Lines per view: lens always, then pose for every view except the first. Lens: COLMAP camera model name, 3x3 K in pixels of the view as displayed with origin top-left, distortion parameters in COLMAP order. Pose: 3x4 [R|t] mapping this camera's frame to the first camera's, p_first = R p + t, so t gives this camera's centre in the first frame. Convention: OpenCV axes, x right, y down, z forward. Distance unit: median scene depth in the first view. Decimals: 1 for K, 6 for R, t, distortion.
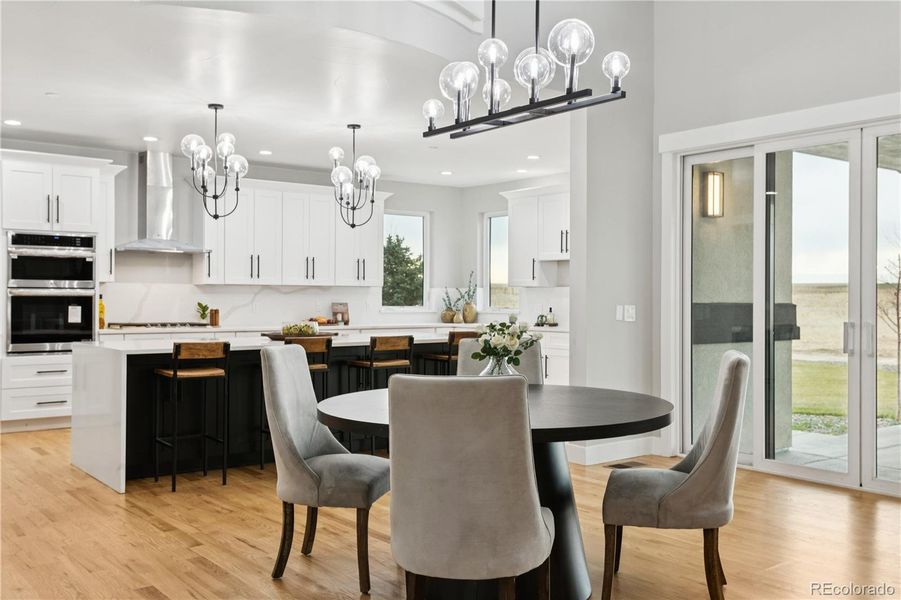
lens RADIAL K [[850.3, 0, 450.5], [0, 850.3, 296.1], [0, 0, 1]] dist [0.018074, 0.000000]
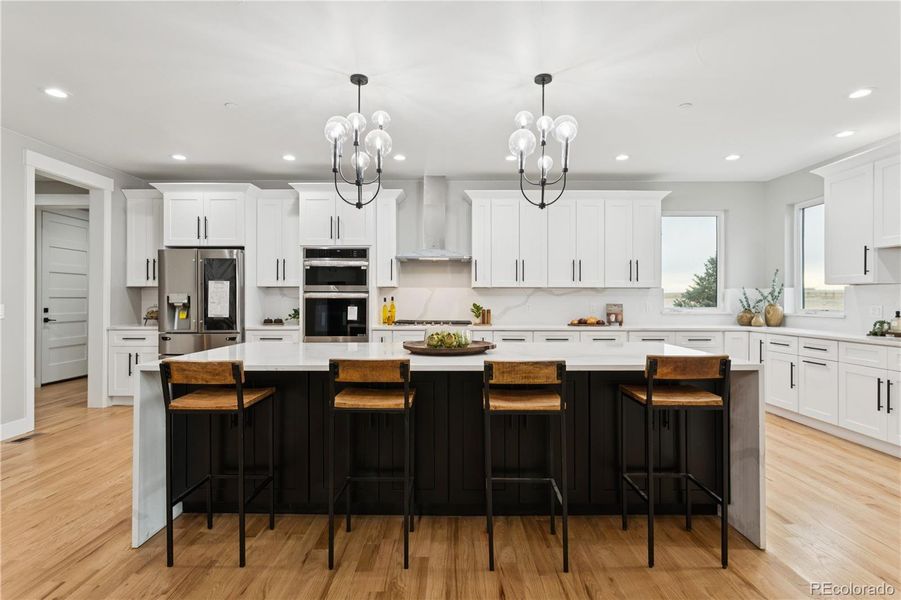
lens RADIAL K [[461.5, 0, 449.8], [0, 461.5, 297.5], [0, 0, 1]] dist [-0.002859, 0.004699]
pose [[0.791266, -0.006544, -0.611437, 0.069801], [0.003589, 0.999975, -0.006058, 0.003422], [0.611462, 0.002599, 0.791270, 0.559540]]
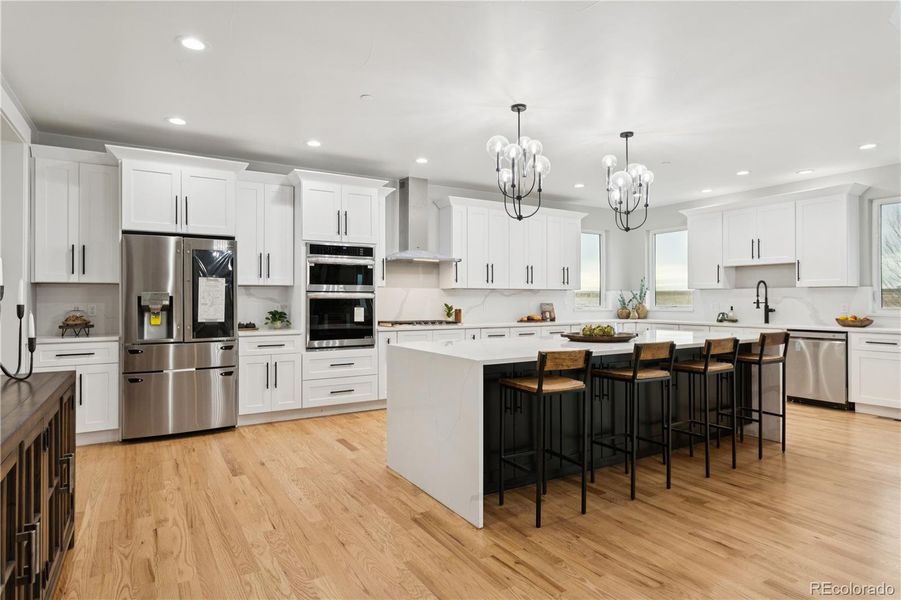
lens RADIAL K [[509.1, 0, 455.9], [0, 509.1, 295.8], [0, 0, 1]] dist [-0.005904, -0.001125]
pose [[0.994340, -0.006842, -0.106022, -0.235113], [0.006126, 0.999956, -0.007076, 0.001843], [0.106065, 0.006386, 0.994339, 0.327009]]
